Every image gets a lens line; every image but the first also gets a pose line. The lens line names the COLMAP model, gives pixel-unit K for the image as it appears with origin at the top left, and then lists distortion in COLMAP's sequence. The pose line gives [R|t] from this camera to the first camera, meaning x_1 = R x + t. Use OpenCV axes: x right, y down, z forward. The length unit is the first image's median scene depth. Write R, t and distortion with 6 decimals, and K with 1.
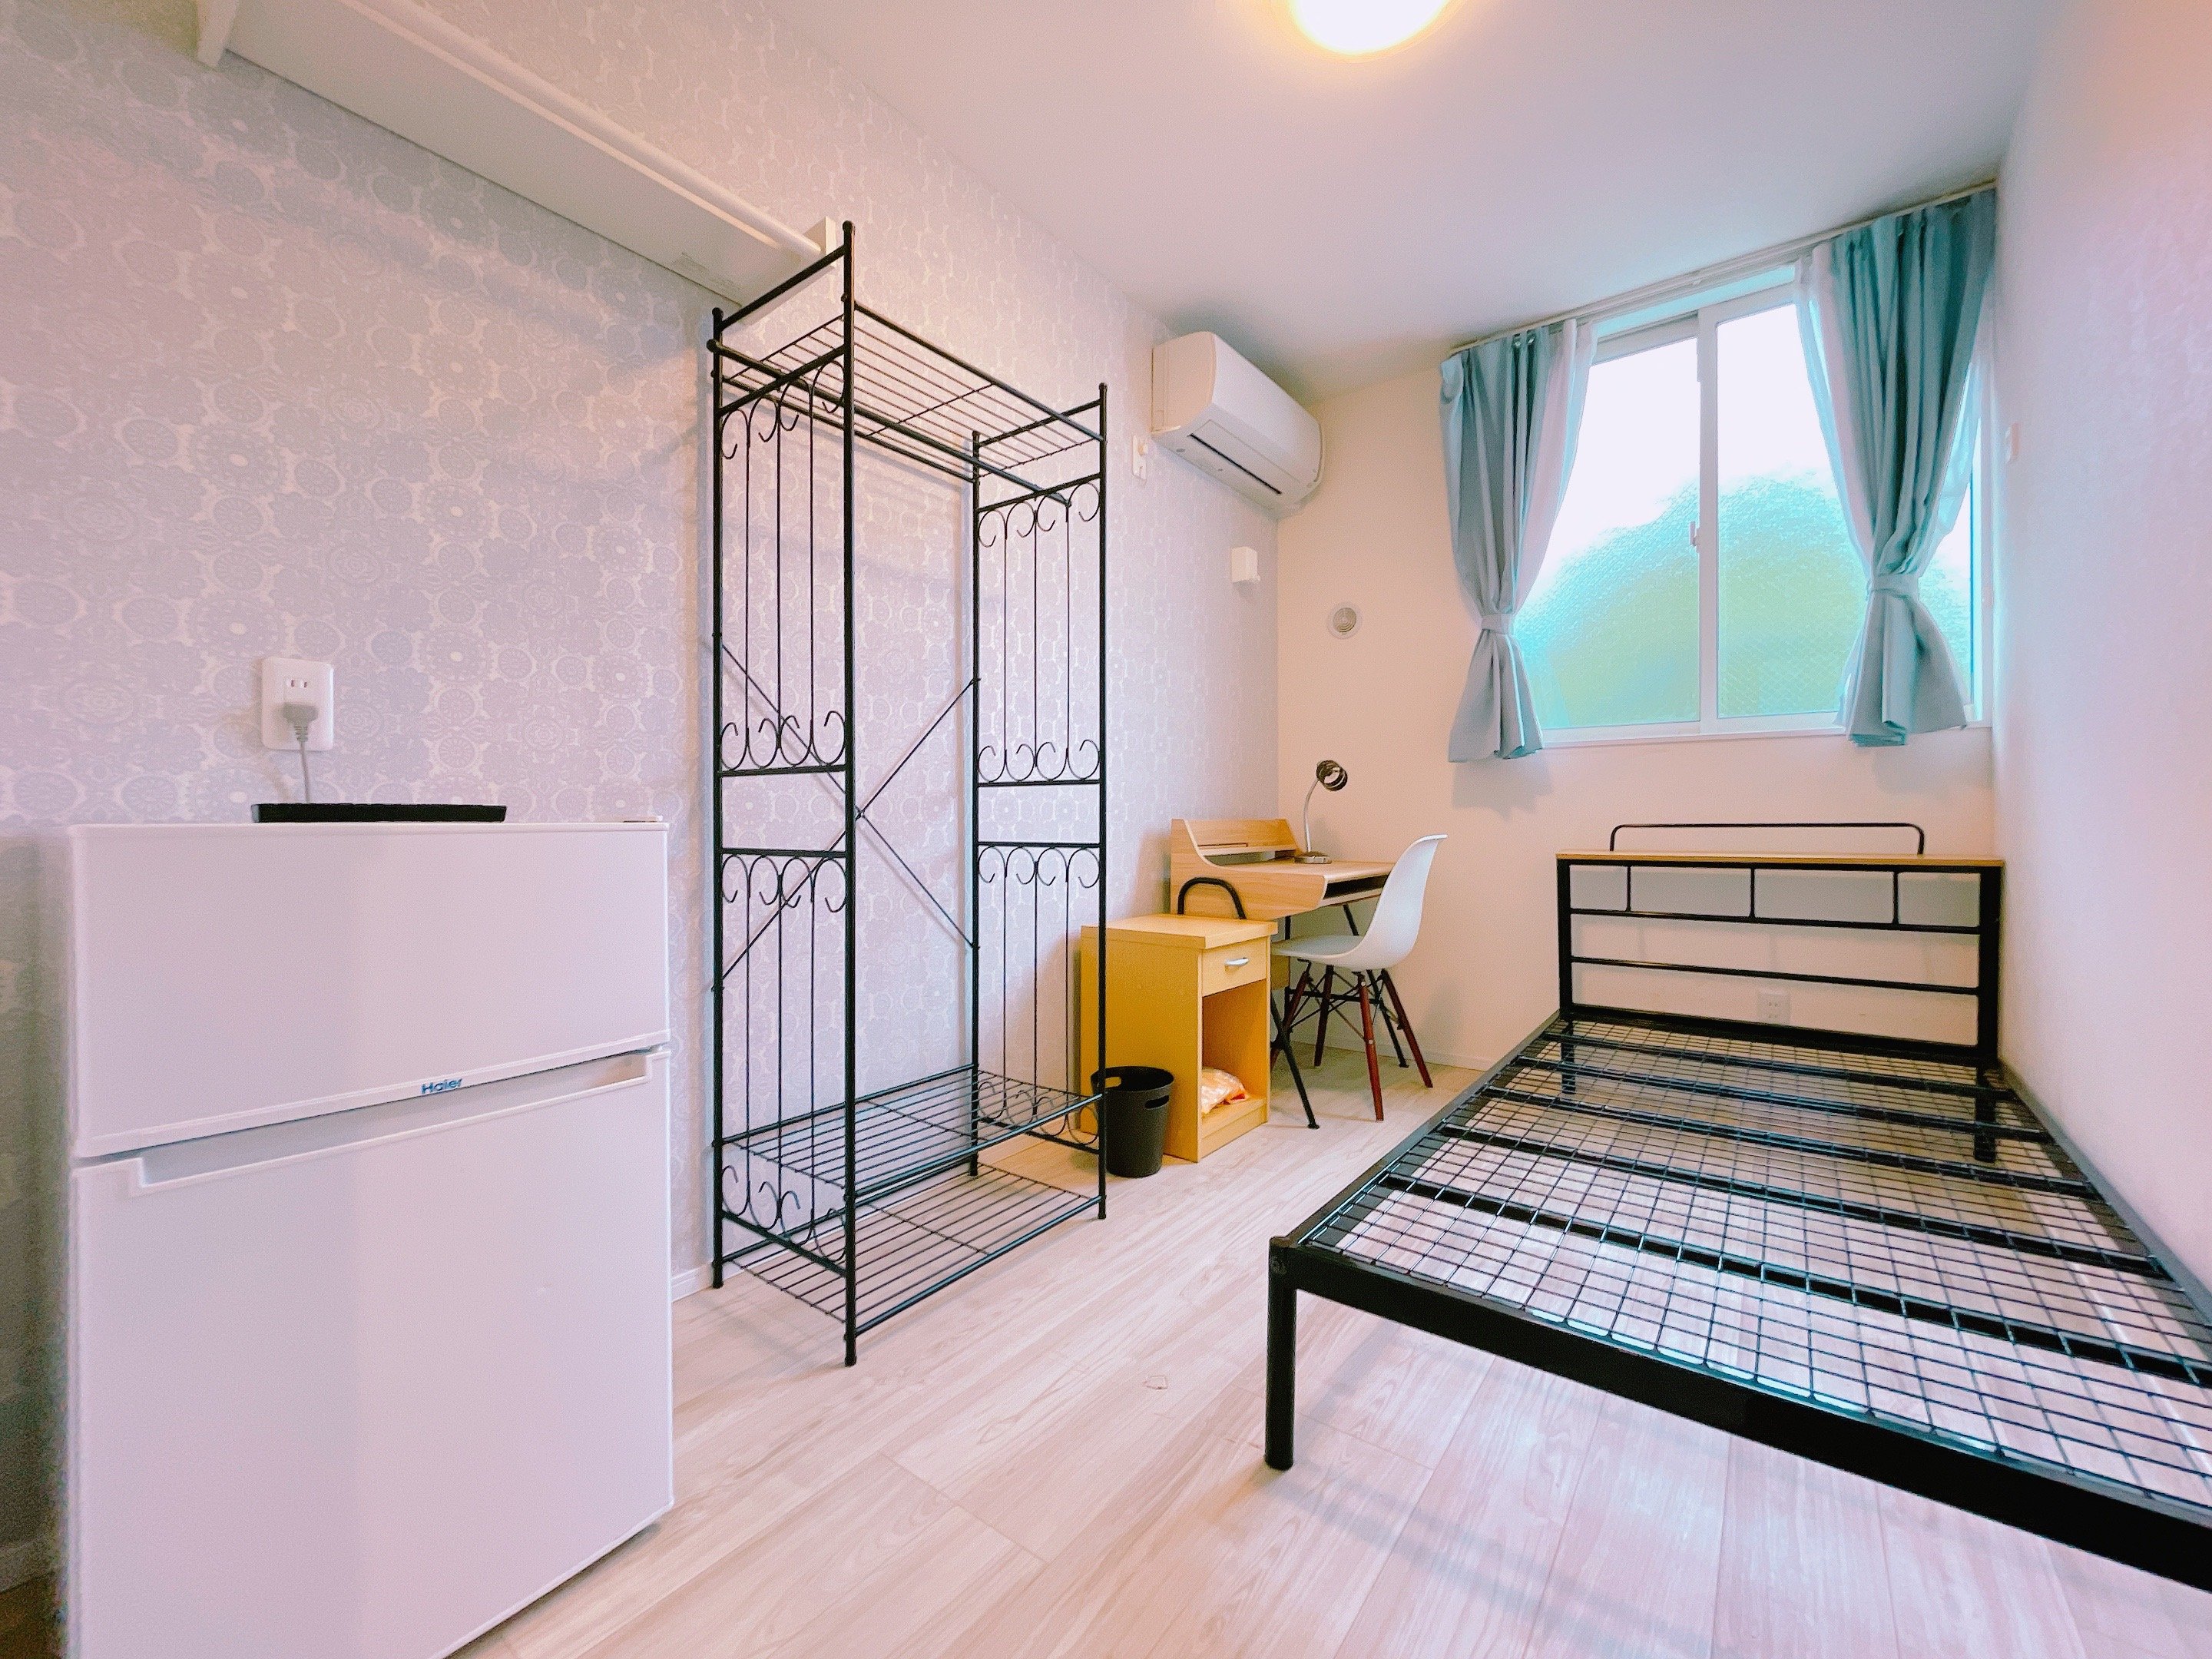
lens RADIAL K [[899.3, 0, 1106.1], [0, 899.3, 822.3], [0, 0, 1]] dist [-0.000473, -0.000427]
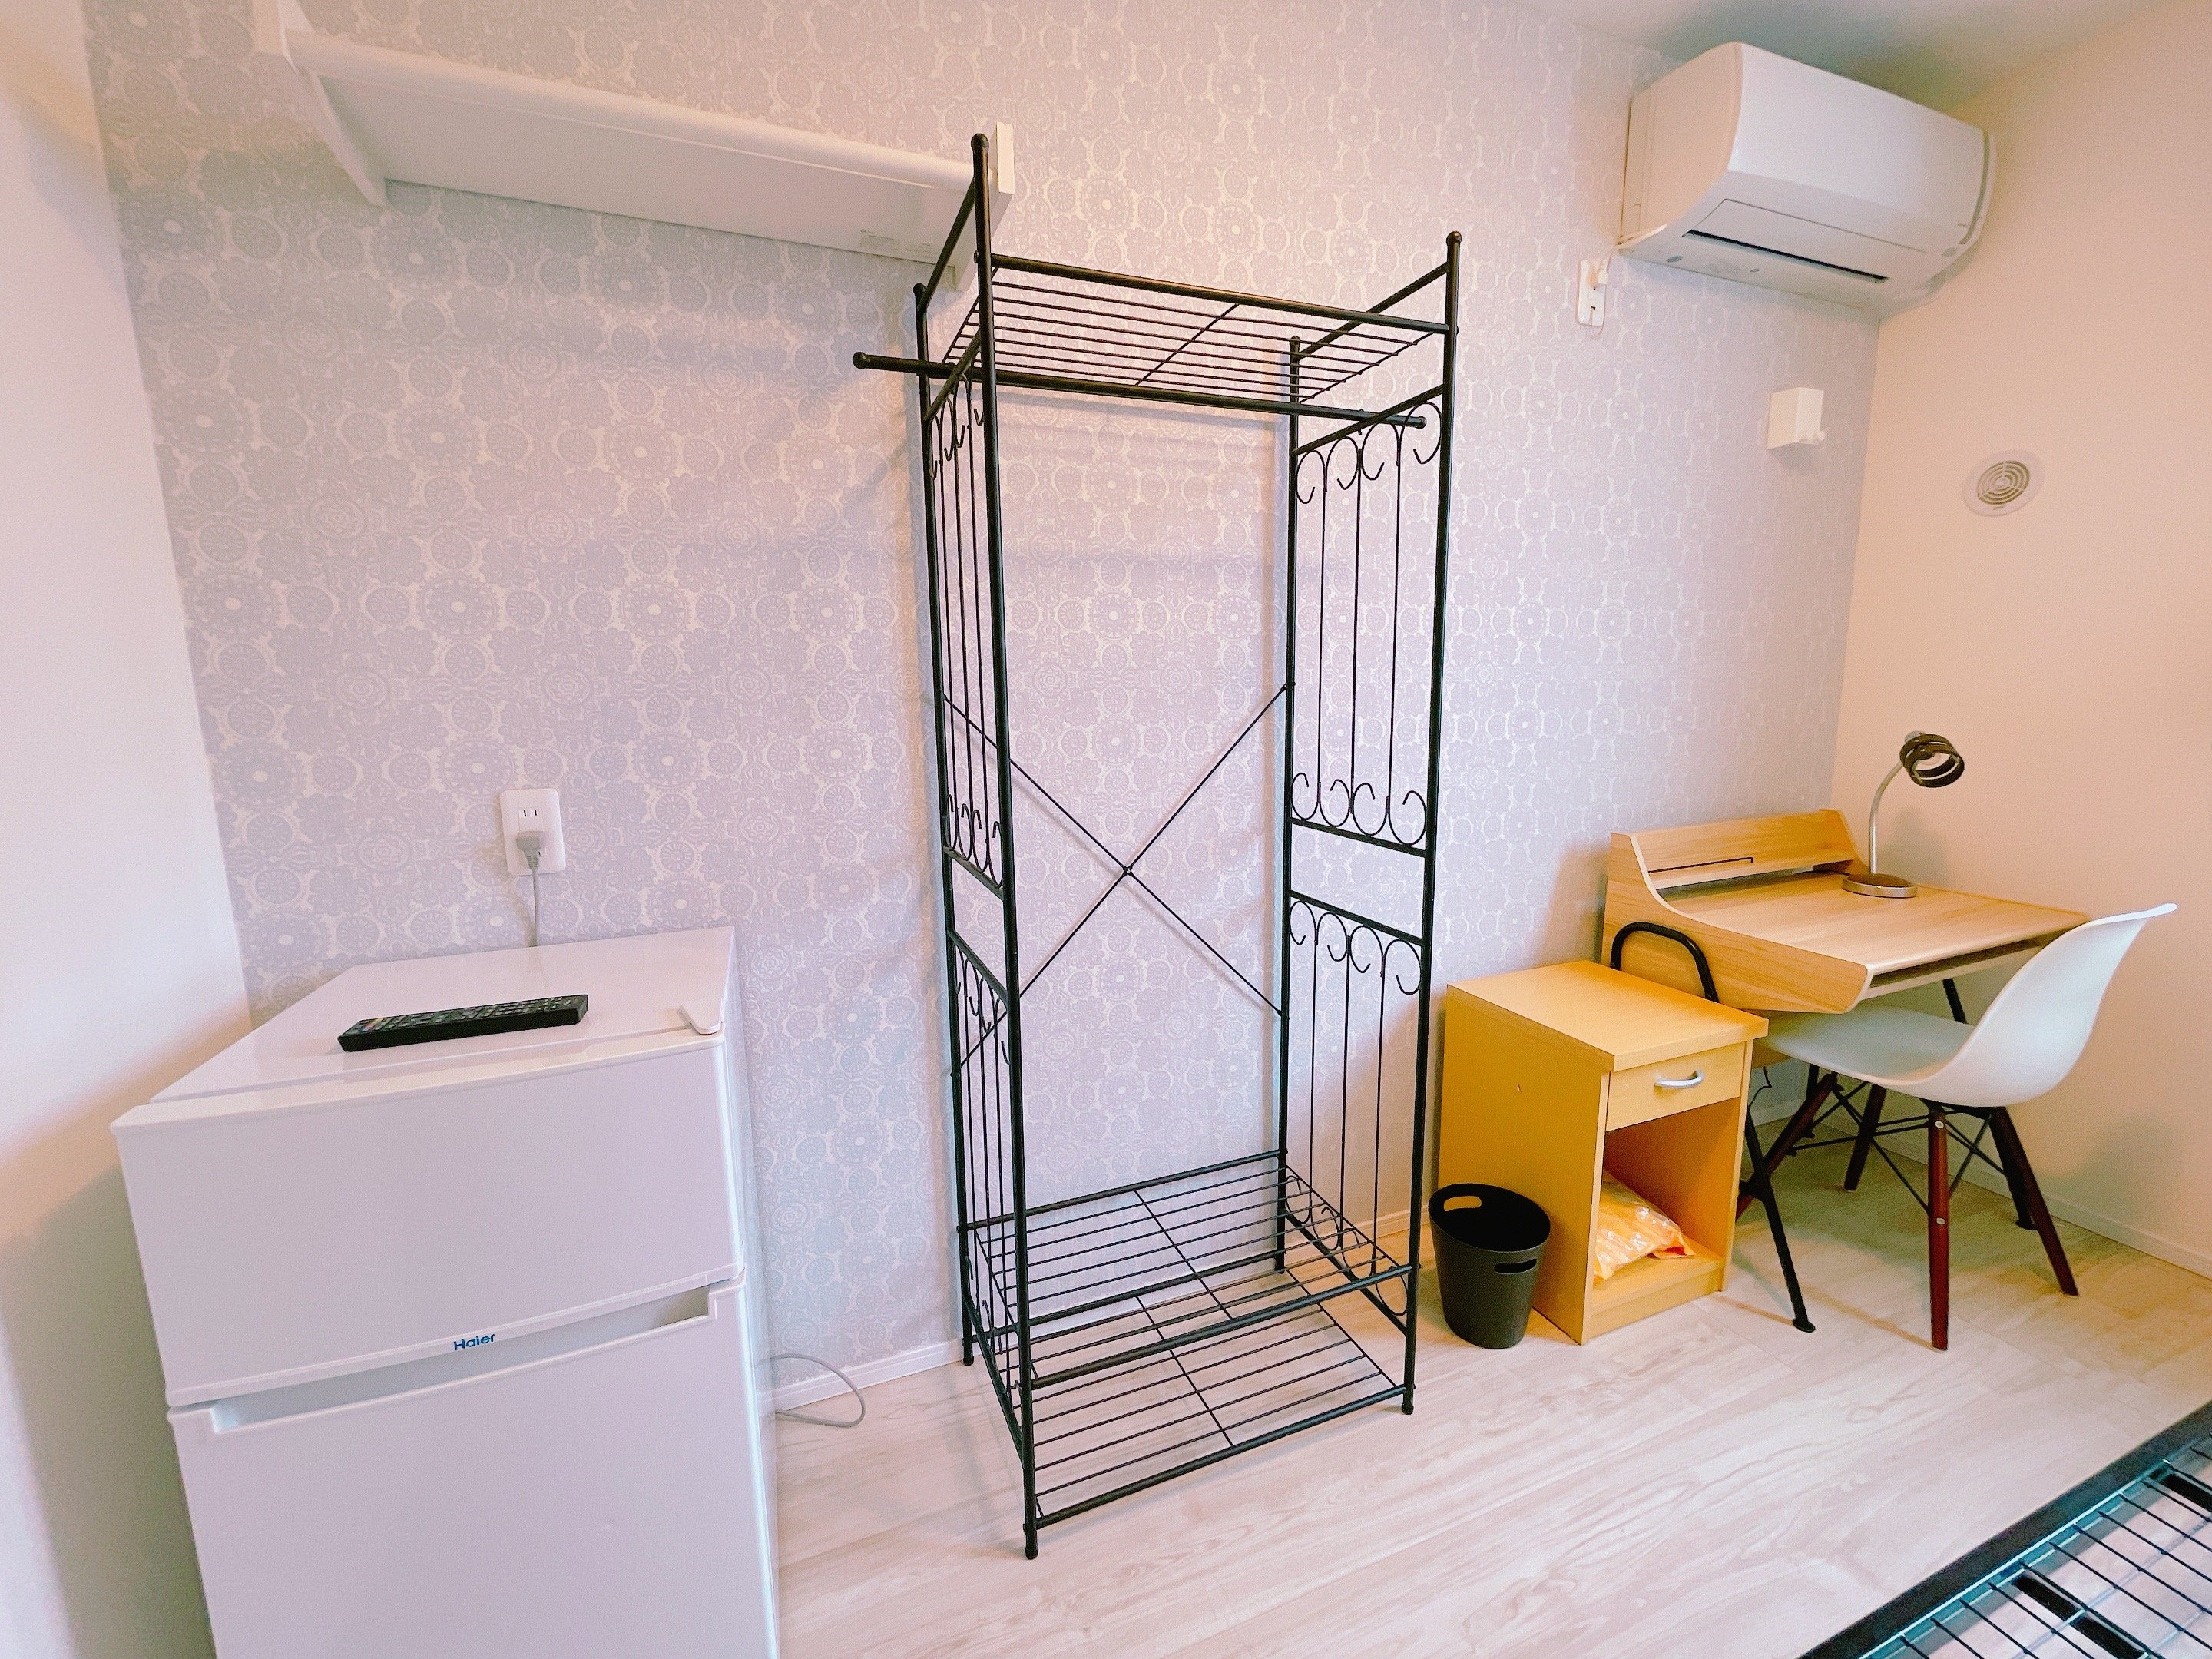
lens RADIAL K [[899.3, 0, 1106.1], [0, 899.3, 822.3], [0, 0, 1]] dist [-0.000473, -0.000427]
pose [[0.854417, 0.064338, -0.515589, 0.130005], [0.017918, 0.988065, 0.152990, -0.169376], [0.519279, -0.139956, 0.843067, 0.266229]]
